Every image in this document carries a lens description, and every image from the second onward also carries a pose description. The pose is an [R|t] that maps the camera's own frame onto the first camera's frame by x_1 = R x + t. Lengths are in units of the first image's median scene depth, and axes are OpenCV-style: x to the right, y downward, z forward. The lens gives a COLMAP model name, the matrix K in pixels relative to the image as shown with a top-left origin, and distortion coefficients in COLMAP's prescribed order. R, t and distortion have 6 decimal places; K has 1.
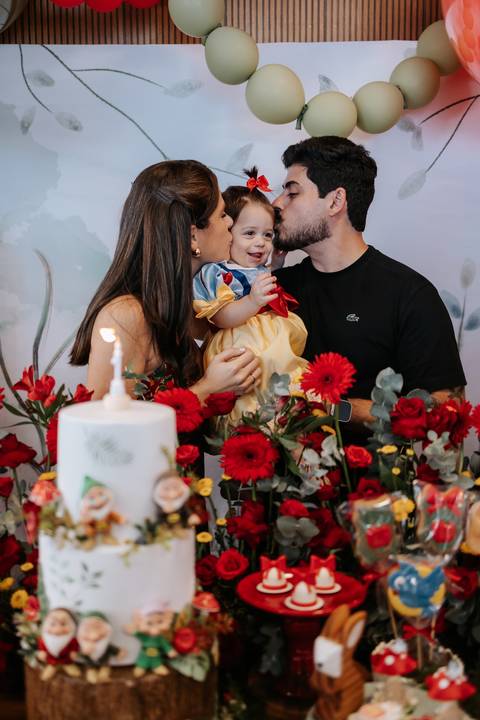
lens RADIAL K [[746.7, 0, 240.0], [0, 746.7, 360.0], [0, 0, 1]] dist [0.001392, -0.014656]
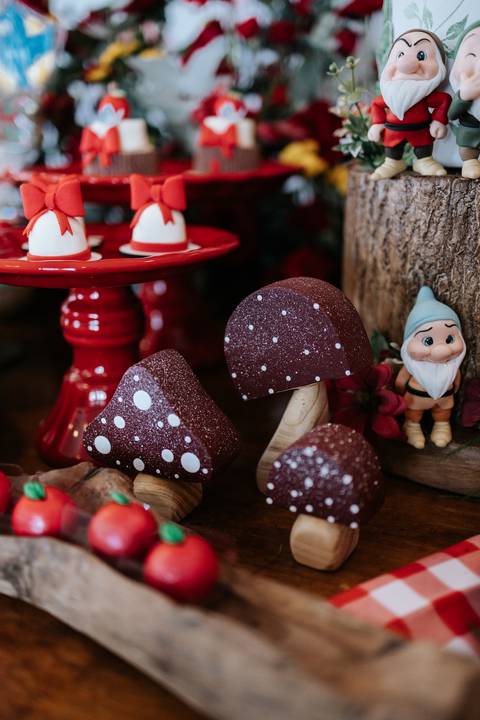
lens RADIAL K [[746.7, 0, 240.0], [0, 746.7, 360.0], [0, 0, 1]] dist [0.001392, -0.014656]
pose [[0.884223, 0.128824, -0.448948, -0.078792], [-0.042220, 0.979321, 0.197860, 0.370842], [0.465153, -0.155998, 0.871377, 0.396894]]
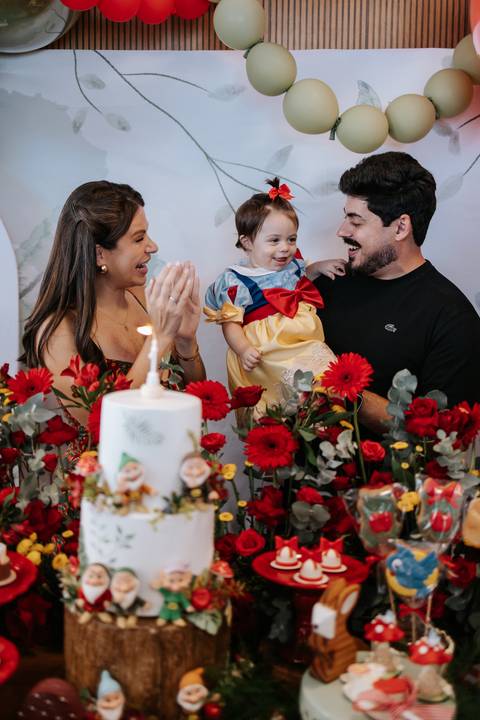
lens RADIAL K [[813.1, 0, 217.7], [0, 813.1, 325.8], [0, 0, 1]] dist [0.001954, 0.023156]
pose [[0.995550, 0.034563, -0.087666, 0.040539], [-0.036890, 0.999005, -0.025061, -0.015827], [0.086712, 0.028183, 0.995835, -0.230313]]
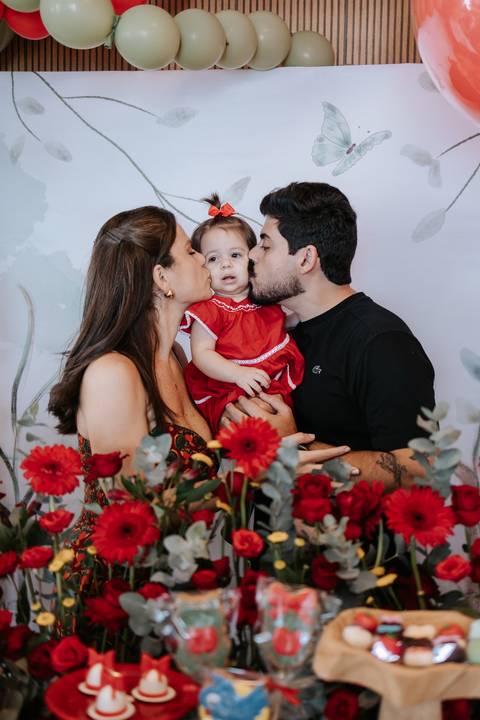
lens RADIAL K [[801.5, 0, 271.5], [0, 801.5, 358.9], [0, 0, 1]] dist [0.006674, -0.007879]
pose [[0.987038, 0.046258, -0.153673, 0.381064], [-0.055583, 0.996829, -0.056948, -0.029041], [0.150551, 0.064751, 0.986479, 0.109161]]
